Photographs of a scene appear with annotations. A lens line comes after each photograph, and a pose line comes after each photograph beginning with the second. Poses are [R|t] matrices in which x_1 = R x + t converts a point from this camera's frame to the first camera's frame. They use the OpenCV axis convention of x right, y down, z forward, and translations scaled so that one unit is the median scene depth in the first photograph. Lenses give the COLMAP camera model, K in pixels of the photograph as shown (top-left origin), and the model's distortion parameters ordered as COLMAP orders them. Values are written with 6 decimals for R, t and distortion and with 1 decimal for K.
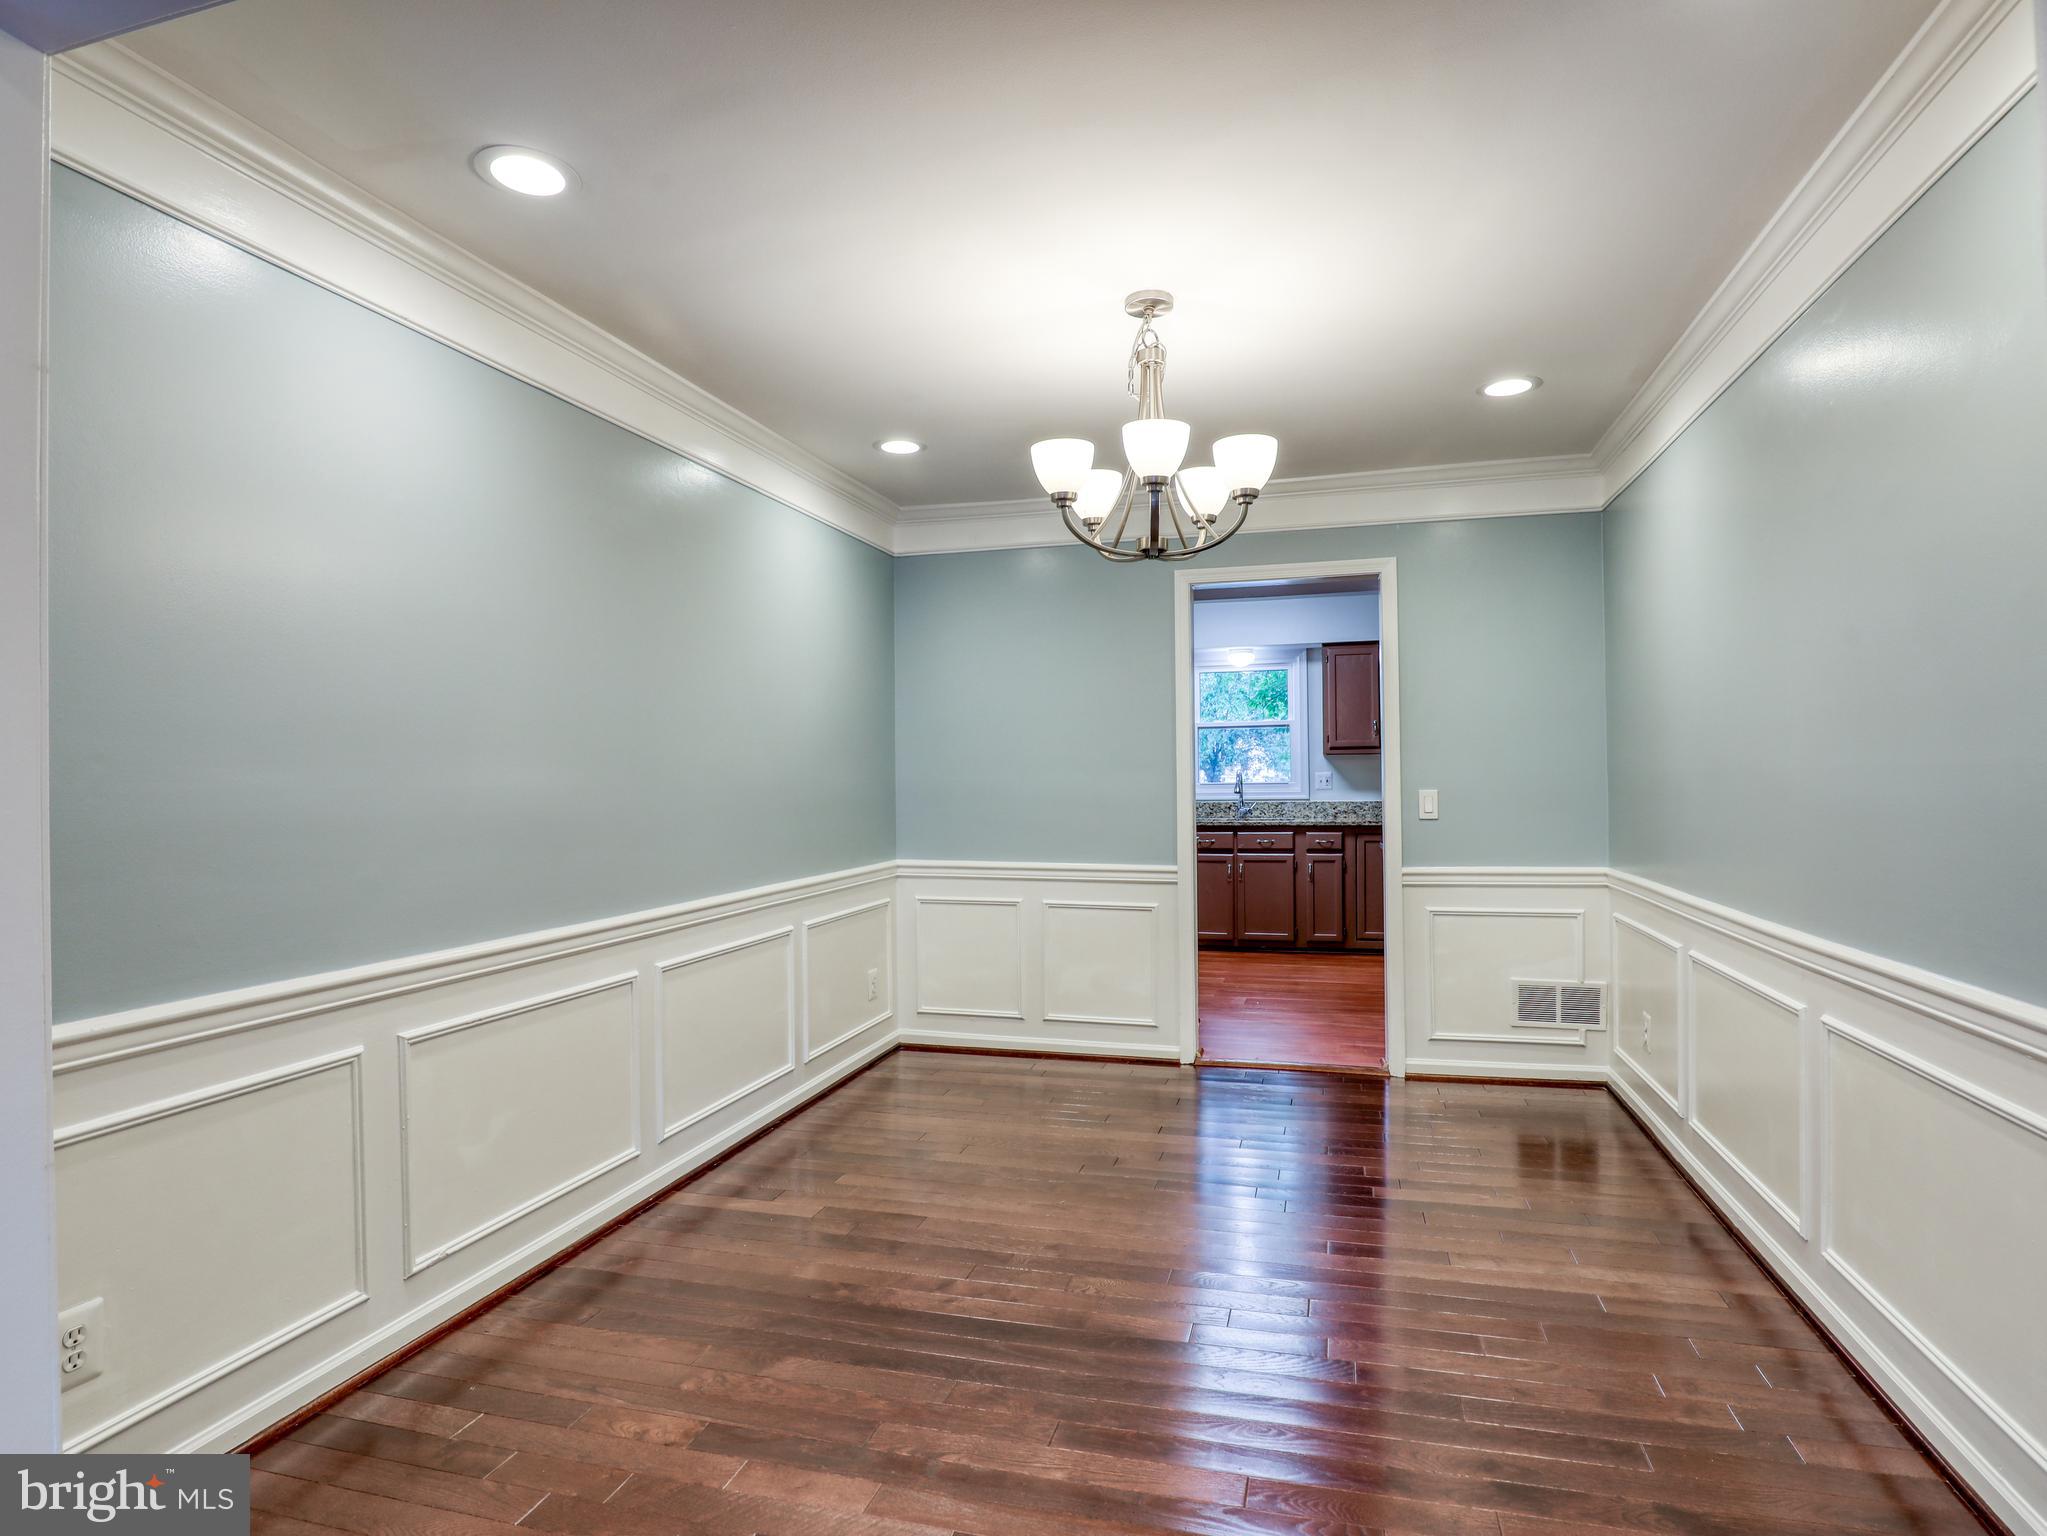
lens RADIAL K [[1063.9, 0, 1033.7], [0, 1063.9, 783.7], [0, 0, 1]] dist [-0.039806, 0.006450]
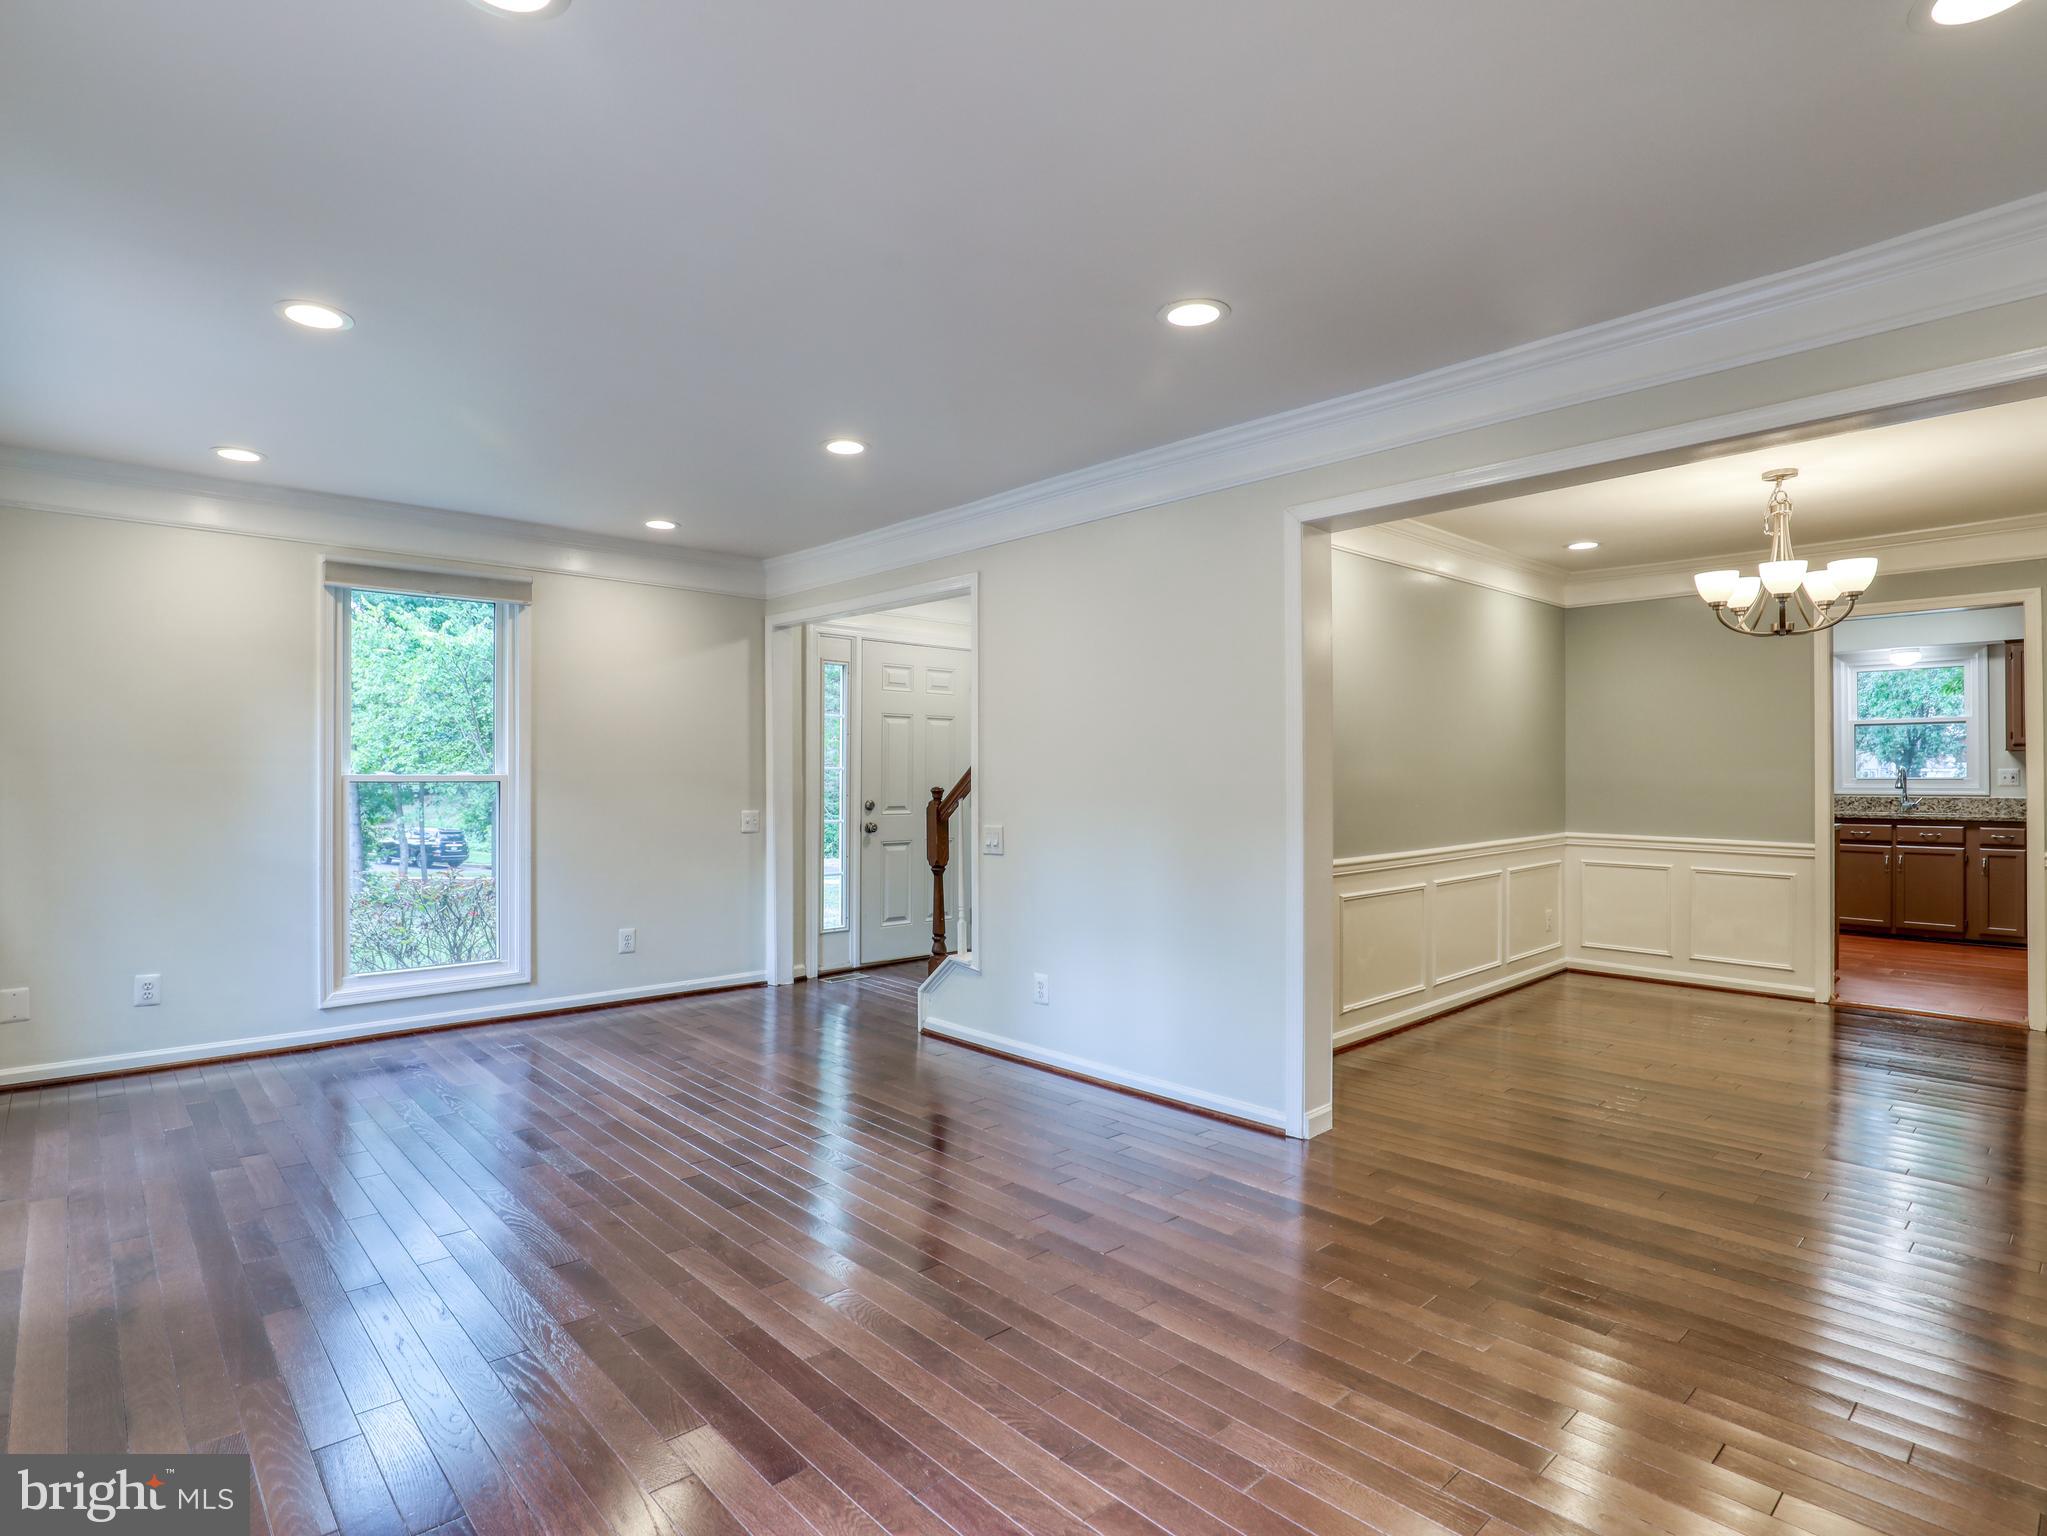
lens RADIAL K [[1063.9, 0, 1021.1], [0, 1063.9, 771.8], [0, 0, 1]] dist [-0.039806, 0.006450]
pose [[0.854835, 0.009555, -0.518811, -0.028704], [-0.009612, 0.999950, 0.002579, -0.002699], [0.518810, 0.002783, 0.854885, -0.539811]]
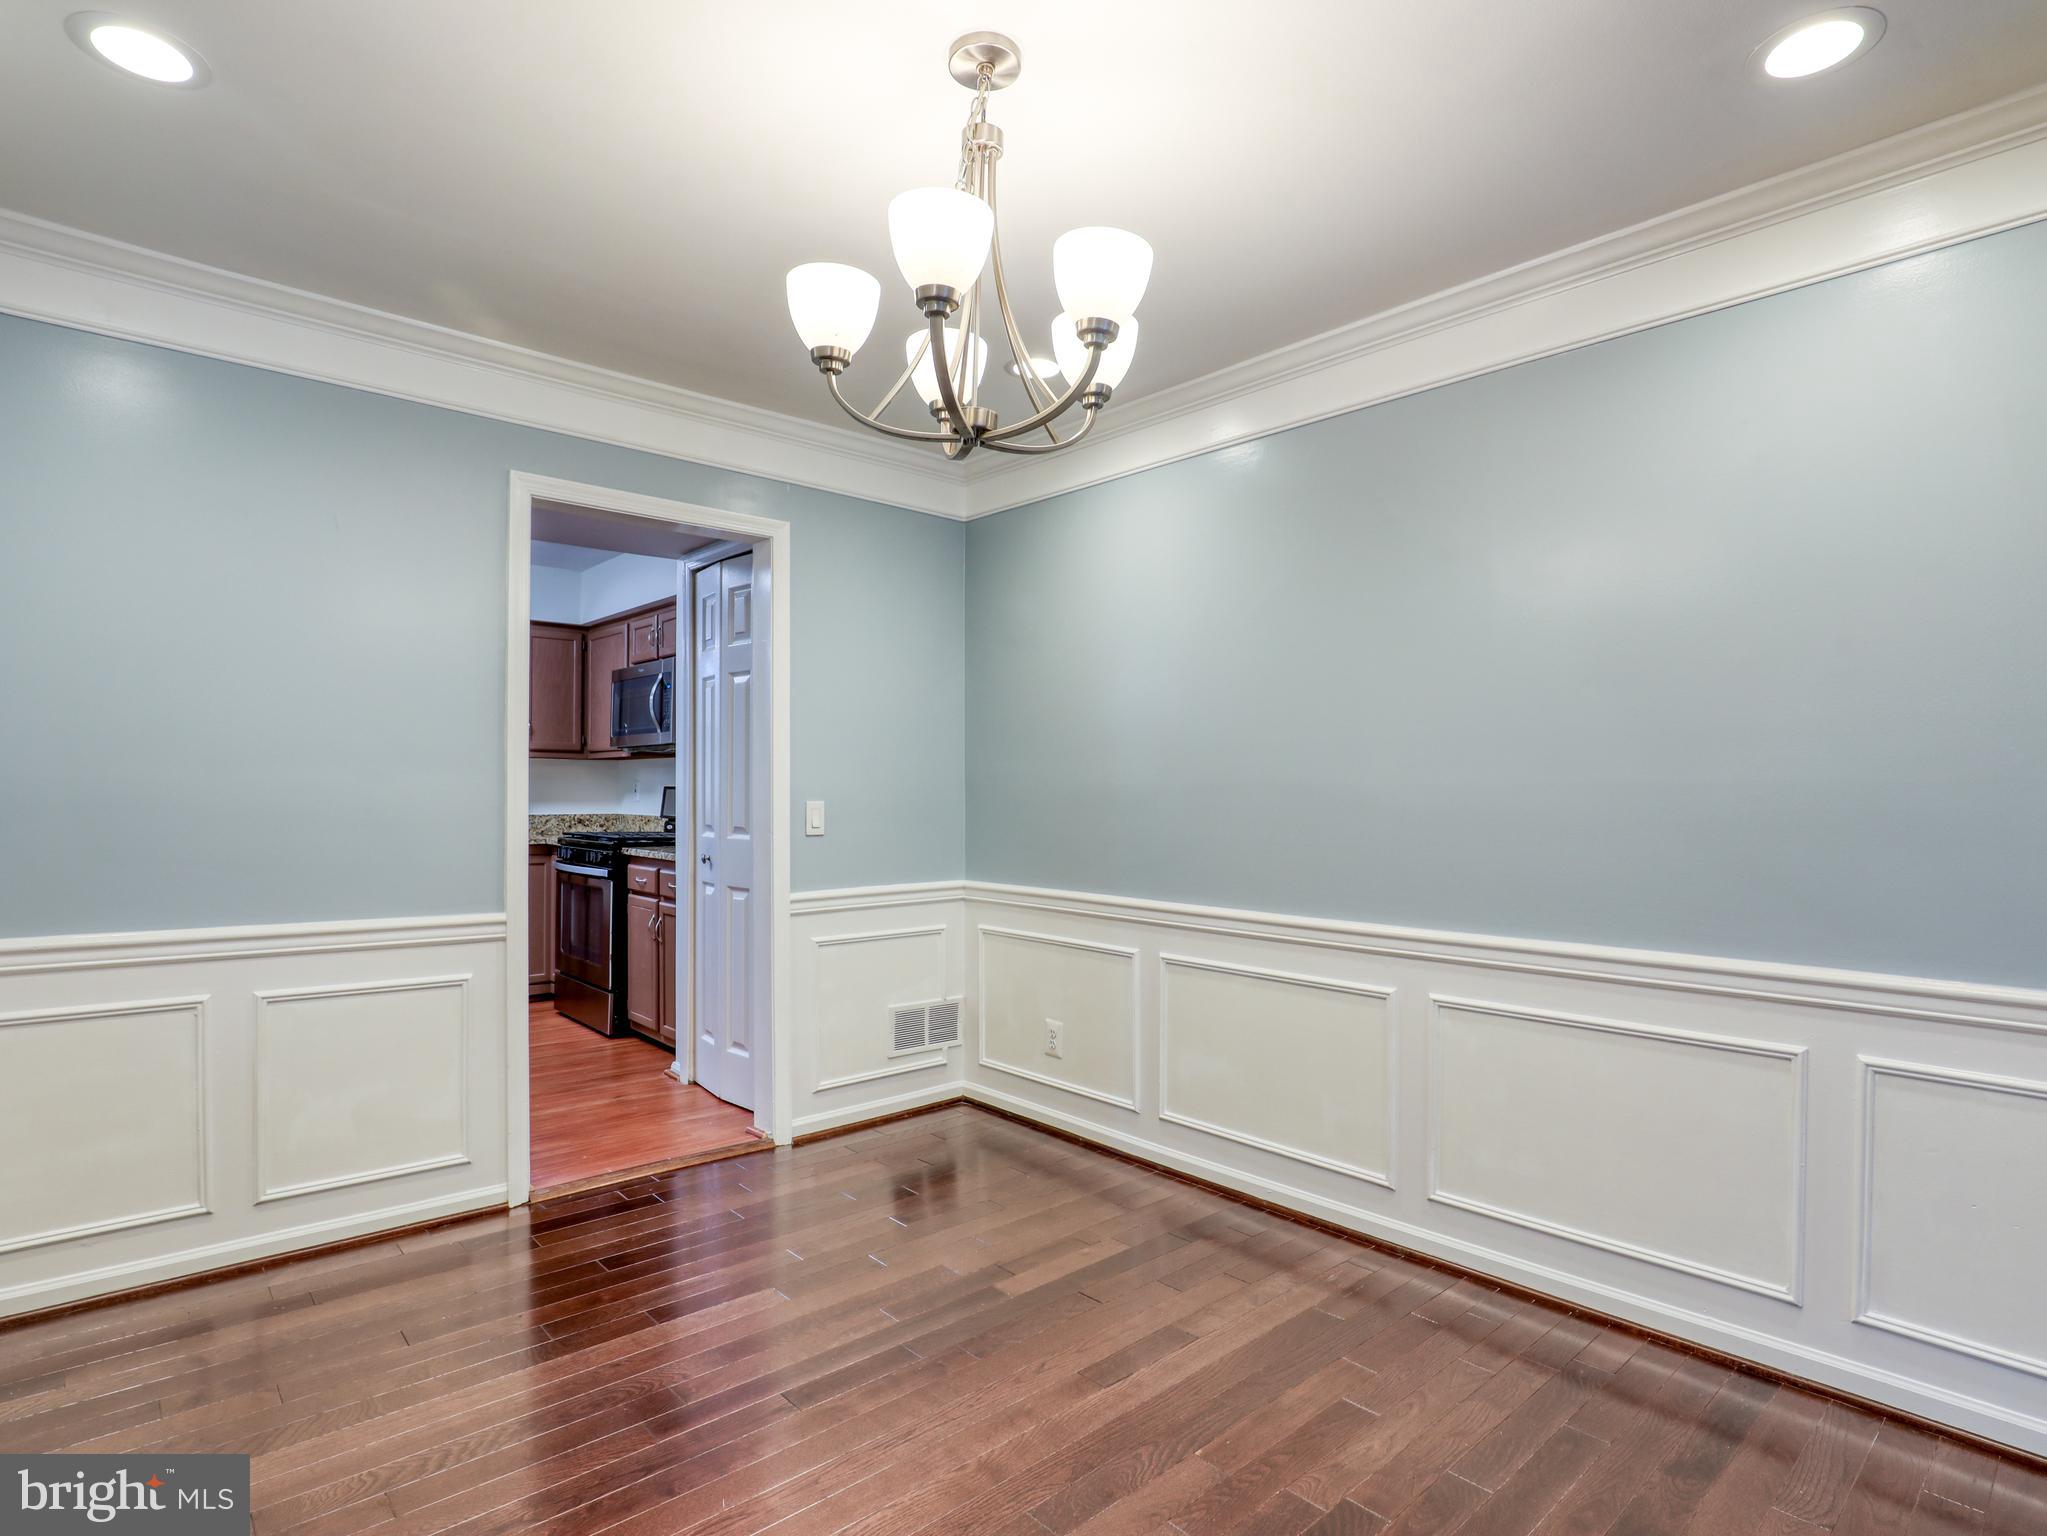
lens RADIAL K [[1063.9, 0, 1032.3], [0, 1063.9, 793.3], [0, 0, 1]] dist [-0.039806, 0.006450]
pose [[0.532618, 0.013458, 0.846249, -0.248198], [-0.008411, 0.999908, -0.010608, 0.006593], [-0.846314, -0.001468, 0.532683, 0.369586]]
